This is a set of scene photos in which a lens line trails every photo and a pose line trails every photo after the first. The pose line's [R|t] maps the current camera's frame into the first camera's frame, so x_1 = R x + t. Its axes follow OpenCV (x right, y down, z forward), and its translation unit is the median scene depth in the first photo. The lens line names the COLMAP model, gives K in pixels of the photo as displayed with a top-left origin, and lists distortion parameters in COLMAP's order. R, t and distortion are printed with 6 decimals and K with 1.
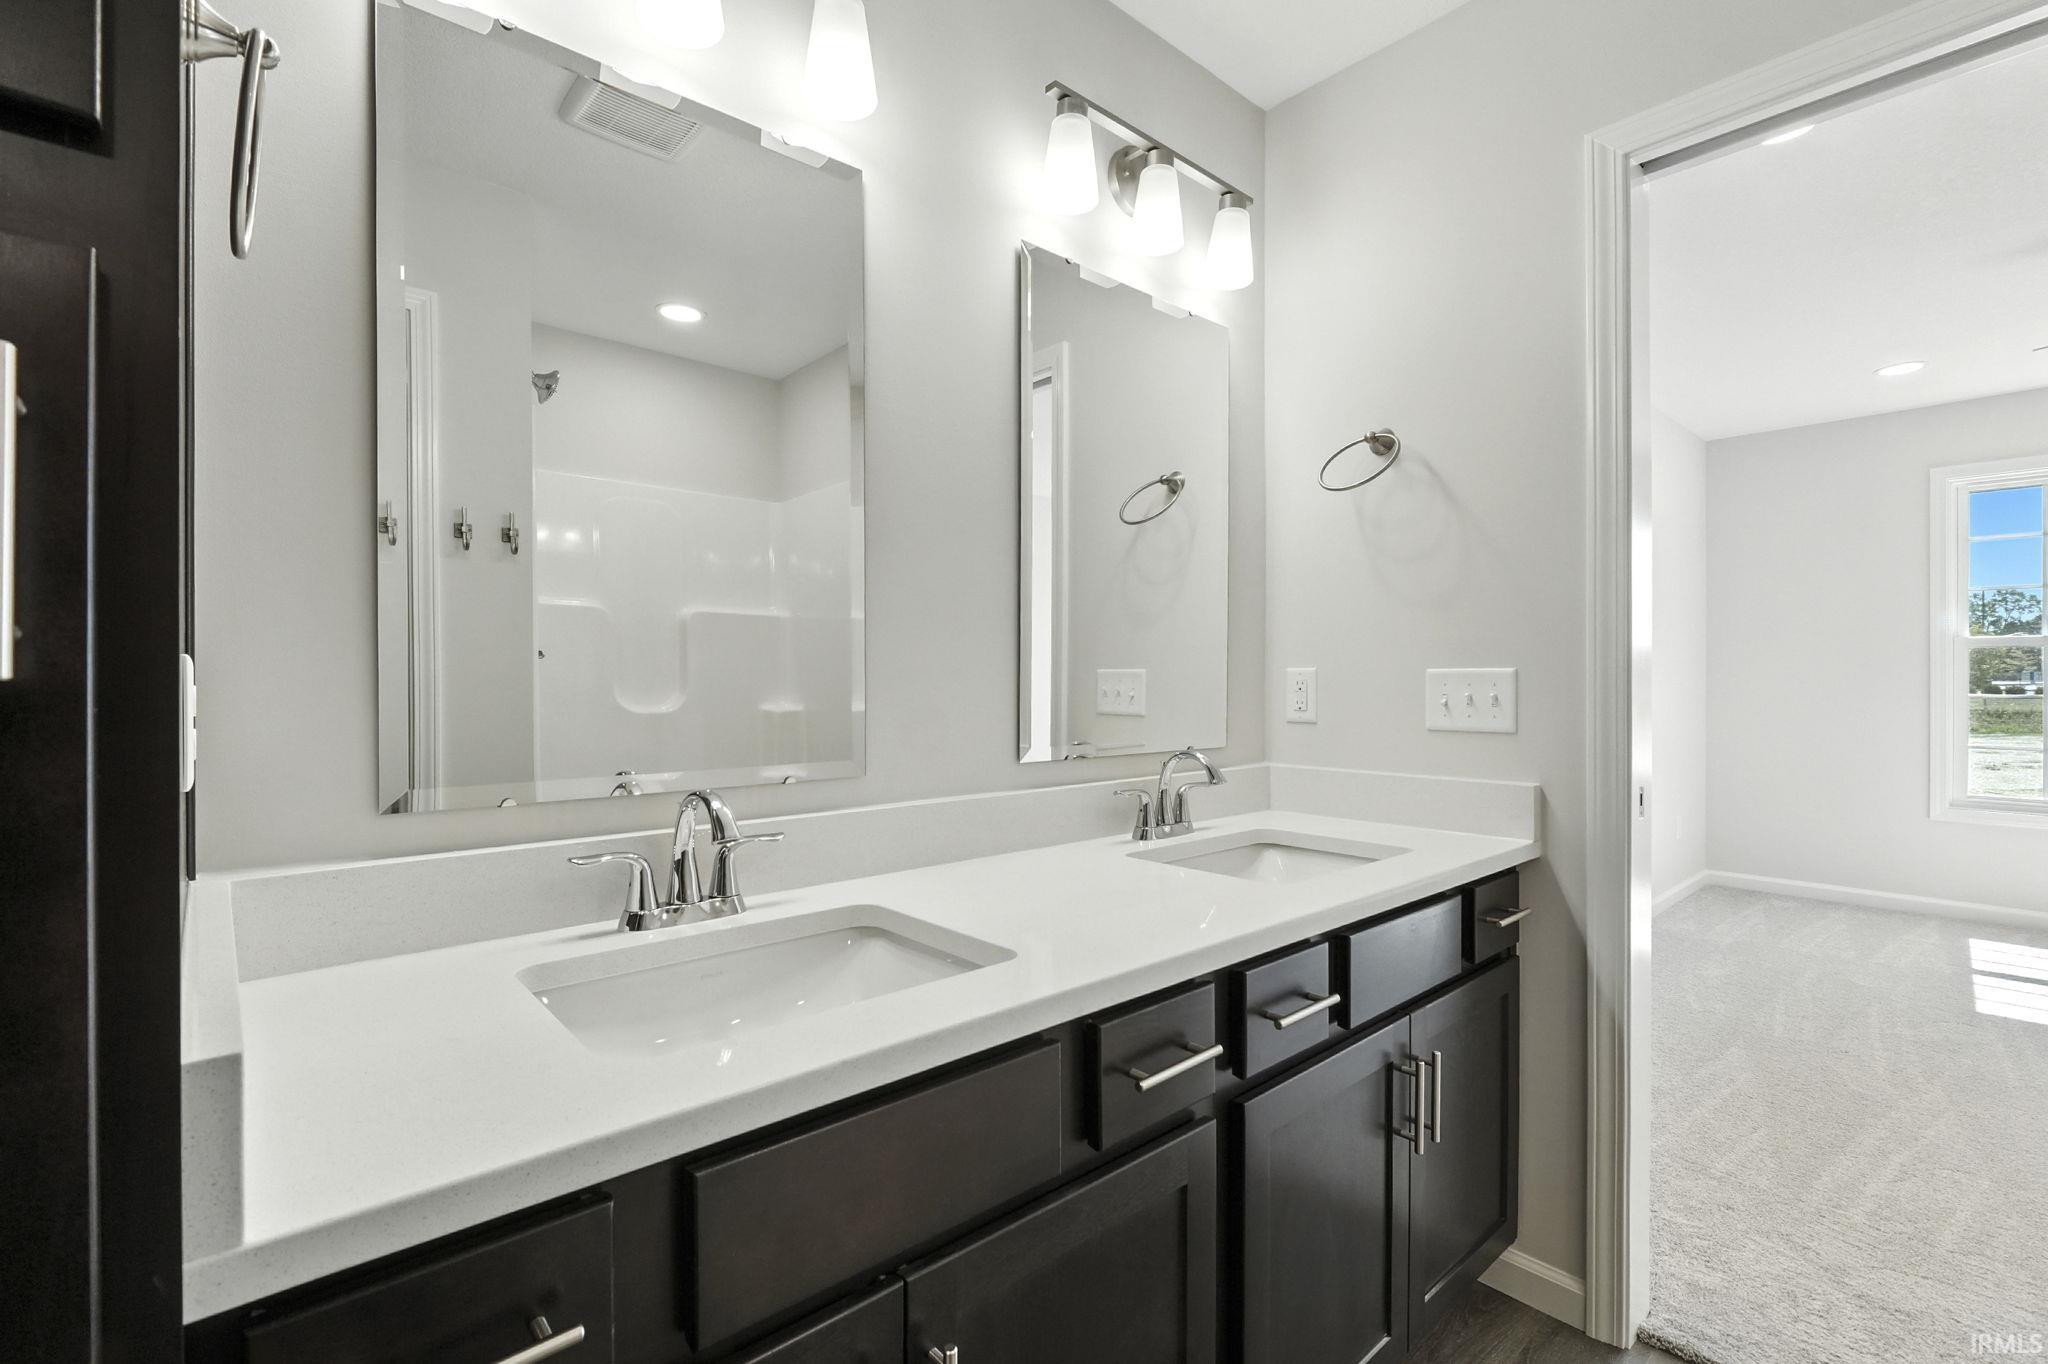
lens RADIAL K [[874.7, 0, 1006.7], [0, 874.7, 680.0], [0, 0, 1]] dist [0.002885, -0.001220]
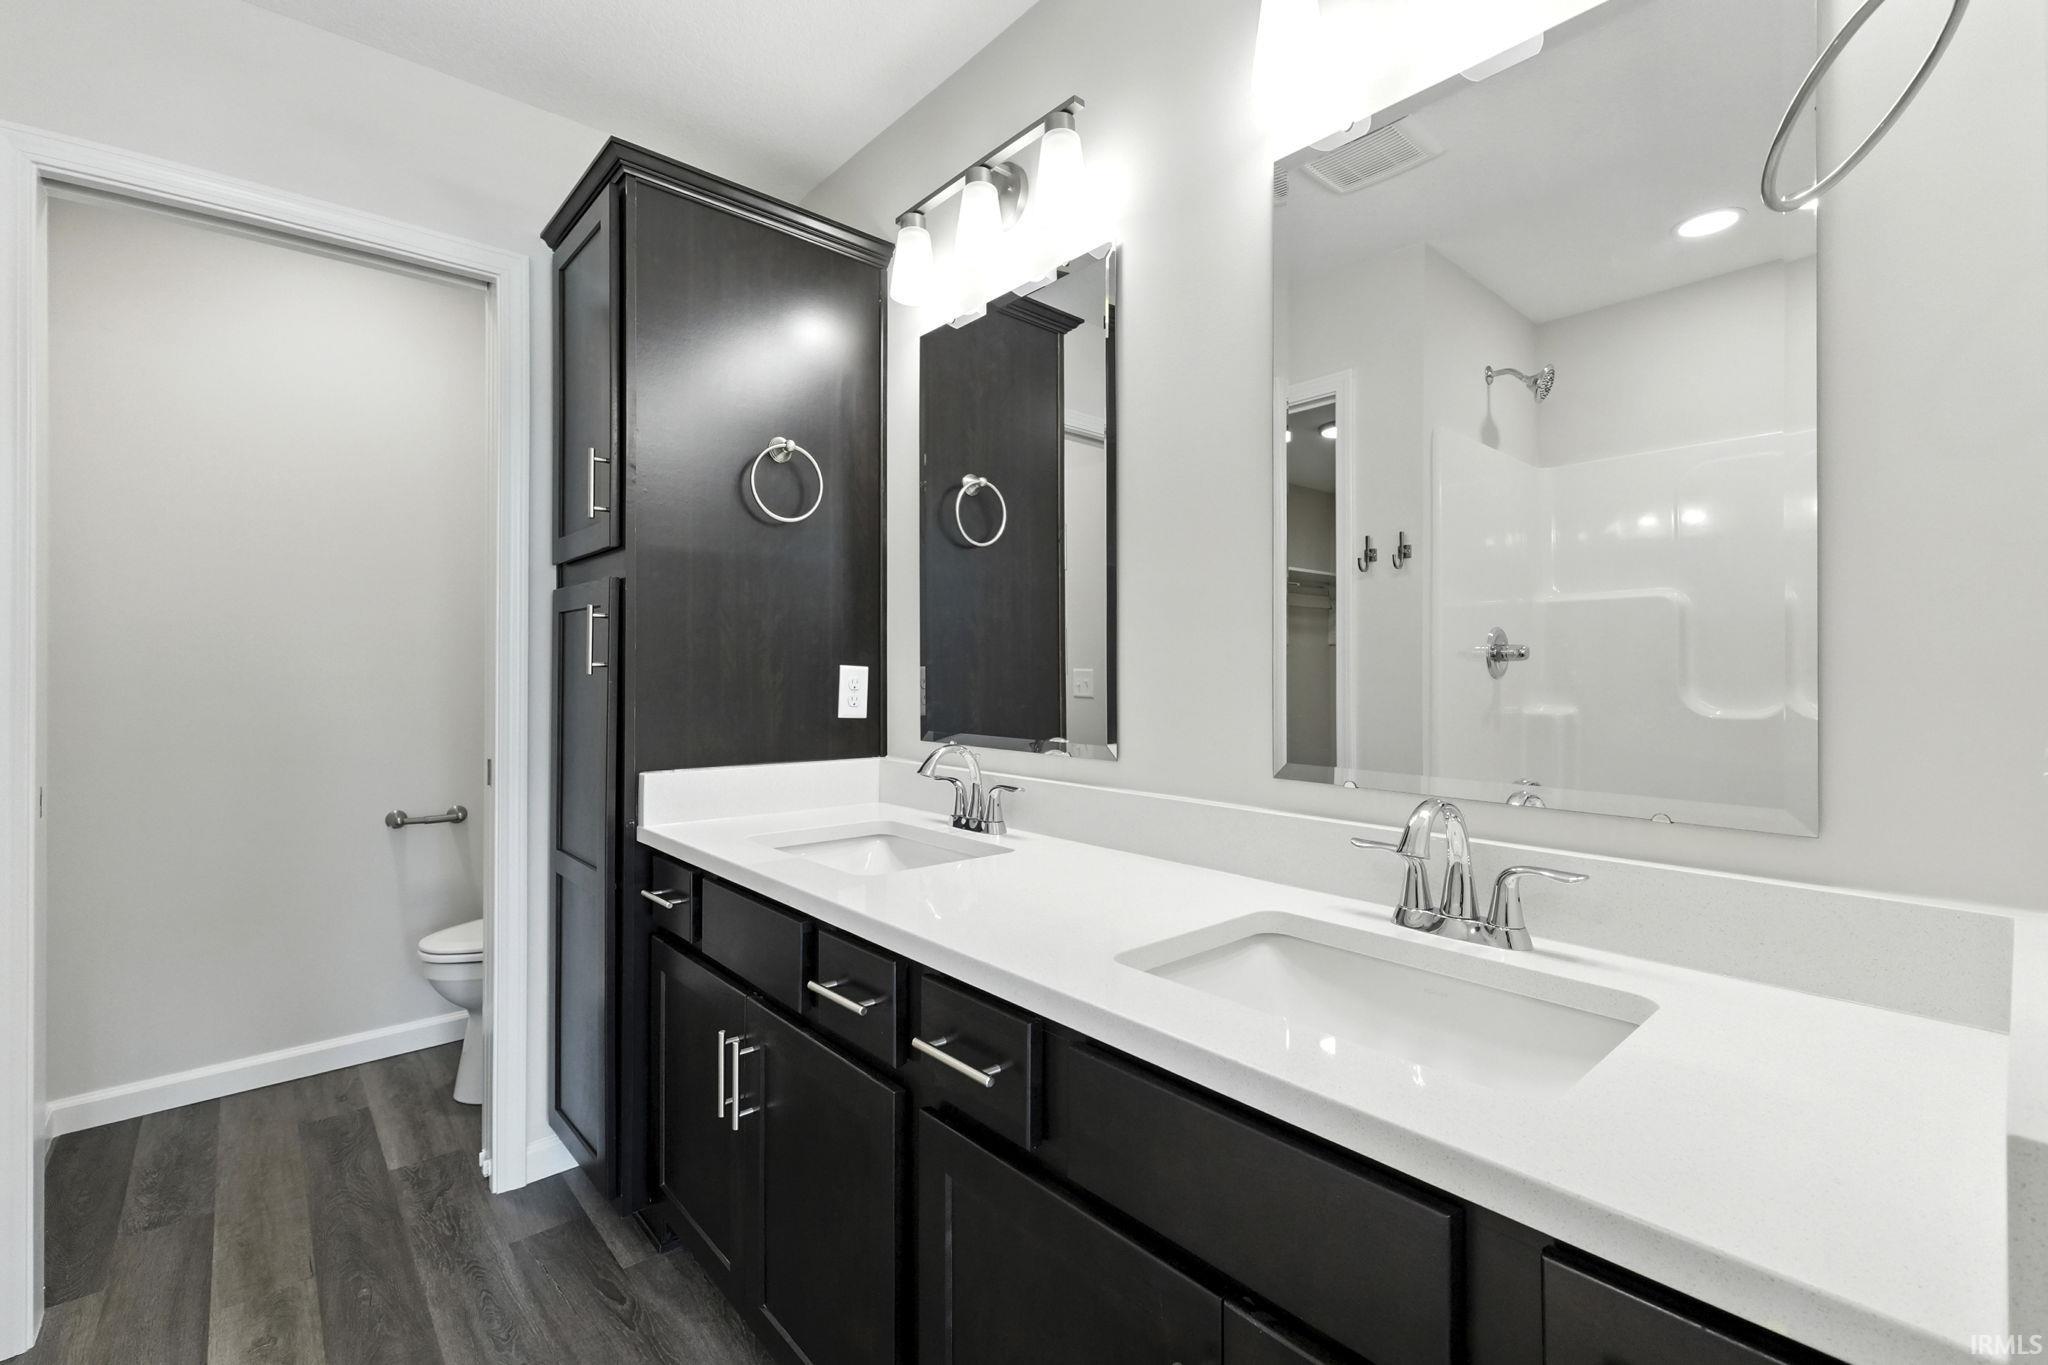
lens RADIAL K [[874.7, 0, 1012.8], [0, 874.7, 678.9], [0, 0, 1]] dist [0.002885, -0.001220]
pose [[0.058656, 0.000825, -0.998278, 0.541229], [-0.017185, 0.999852, -0.000183, 0.007431], [0.998130, 0.017167, 0.058661, 0.463091]]
